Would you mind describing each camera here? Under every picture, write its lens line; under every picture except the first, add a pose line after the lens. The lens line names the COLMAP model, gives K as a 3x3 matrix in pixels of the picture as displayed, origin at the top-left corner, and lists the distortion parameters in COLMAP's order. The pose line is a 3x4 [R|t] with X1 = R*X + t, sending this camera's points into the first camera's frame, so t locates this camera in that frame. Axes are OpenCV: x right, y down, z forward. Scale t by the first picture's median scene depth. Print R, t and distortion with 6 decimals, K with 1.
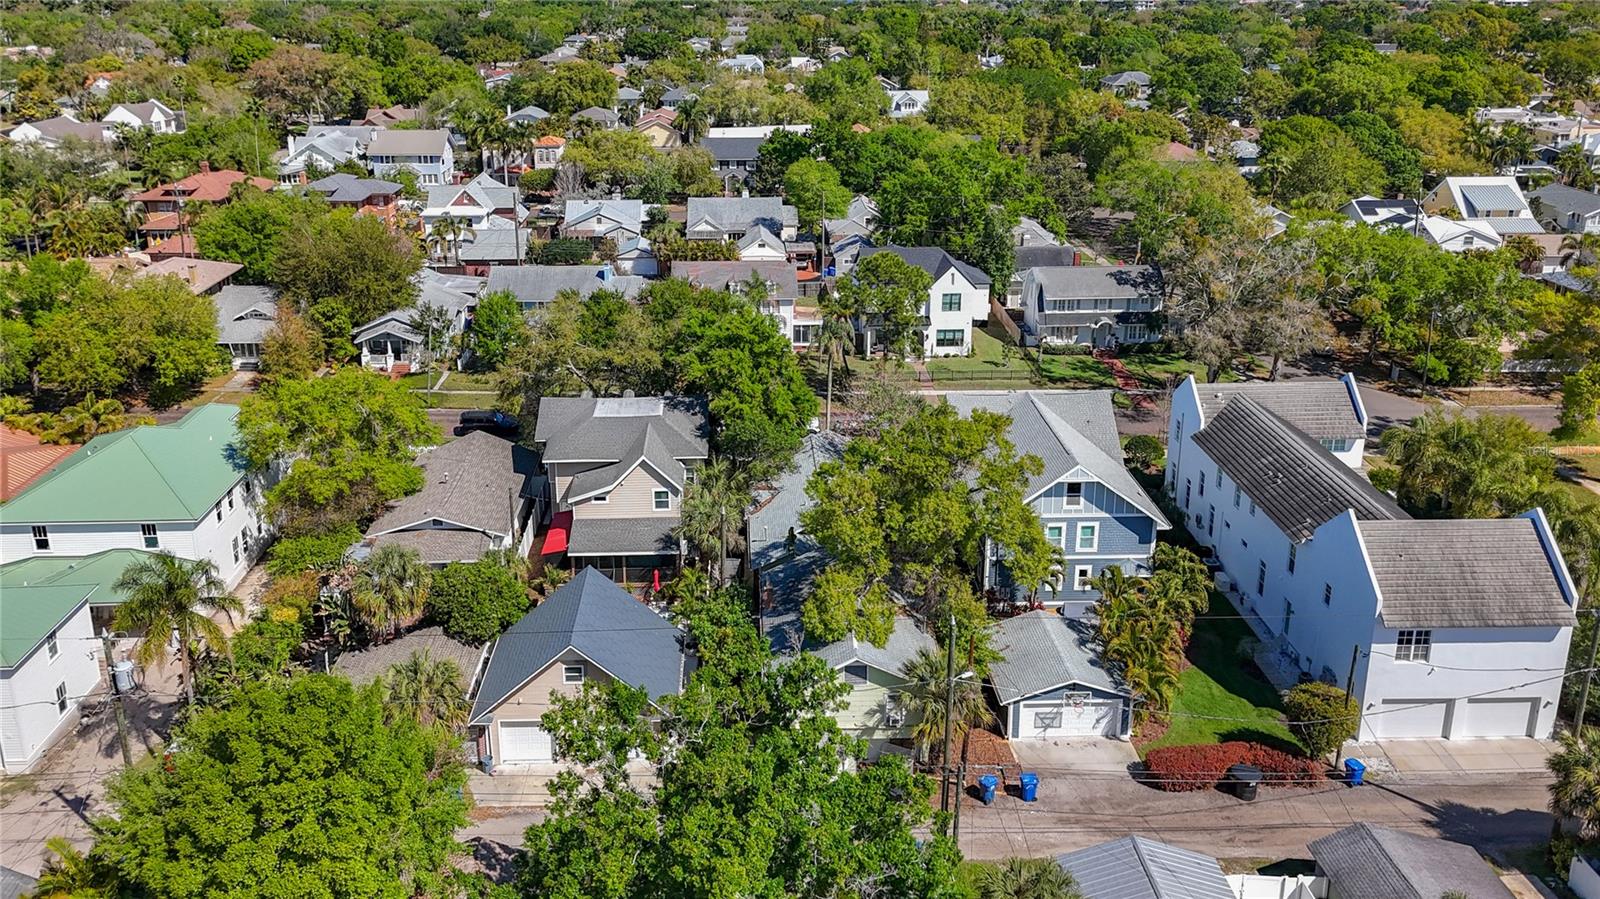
lens RADIAL K [[1236.7, 0, 794.1], [0, 1236.7, 348.6], [0, 0, 1]] dist [0.084046, -0.090232]
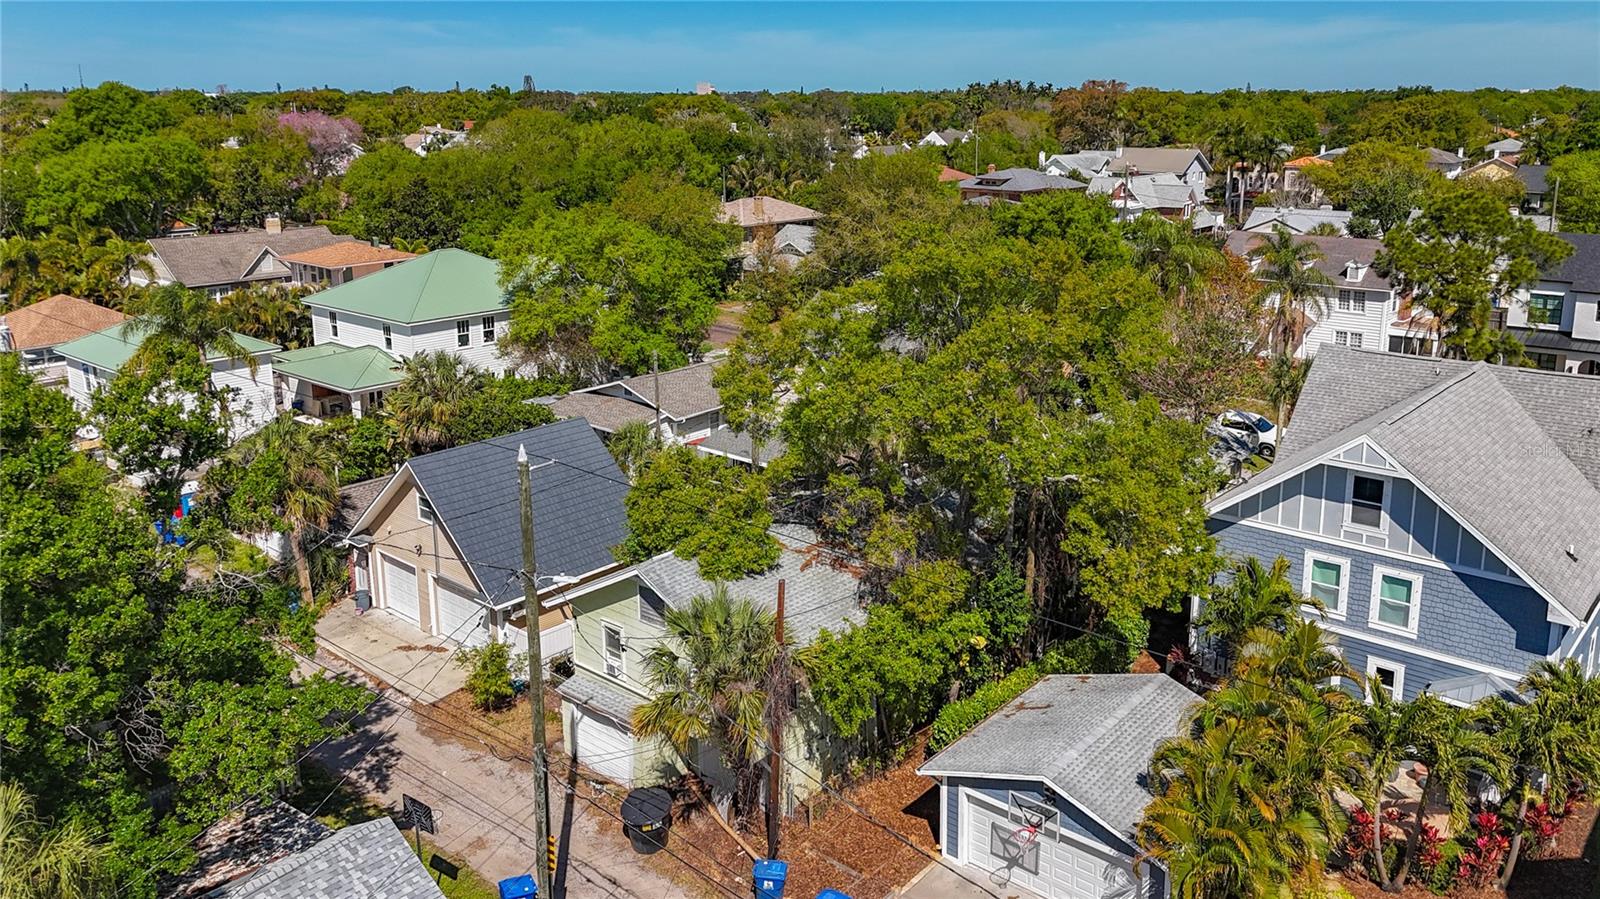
lens RADIAL K [[1236.7, 0, 794.1], [0, 1236.7, 348.6], [0, 0, 1]] dist [0.084046, -0.090232]
pose [[0.713480, 0.126501, -0.689161, 0.391511], [-0.196426, 0.980239, -0.023426, 0.111671], [0.672579, 0.152083, 0.724229, 0.467692]]
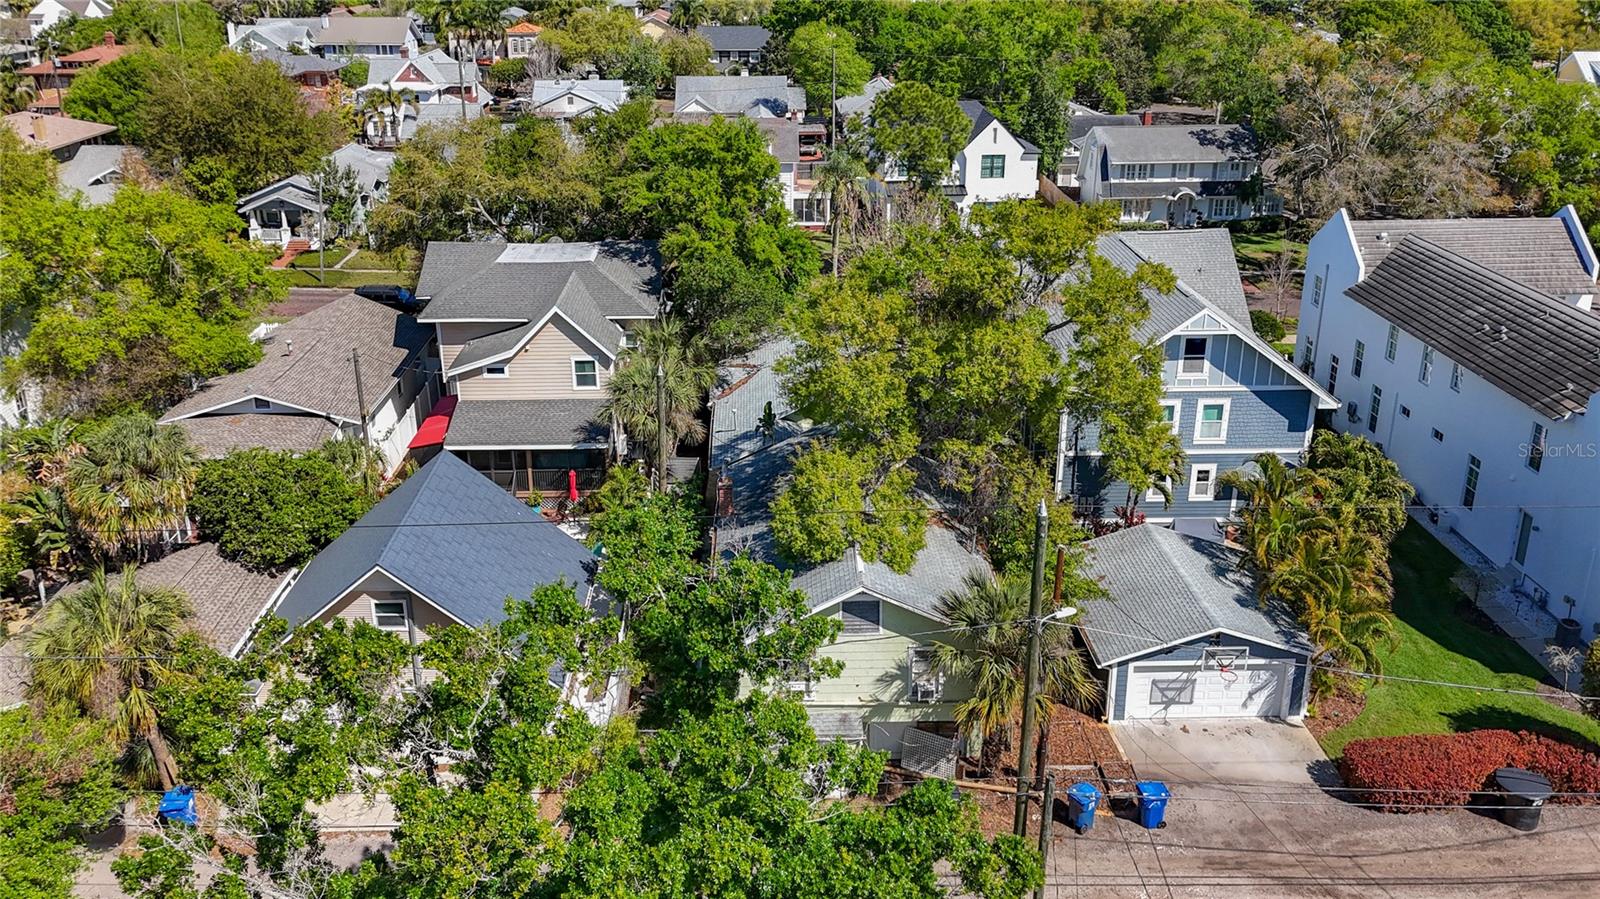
lens RADIAL K [[1225.0, 0, 793.4], [0, 1225.0, 364.4], [0, 0, 1]] dist [0.042447, -0.005896]
pose [[0.999830, 0.000305, -0.018436, 0.022473], [0.000403, 0.999263, 0.038390, 0.094782], [0.018434, -0.038391, 0.999093, 0.332357]]
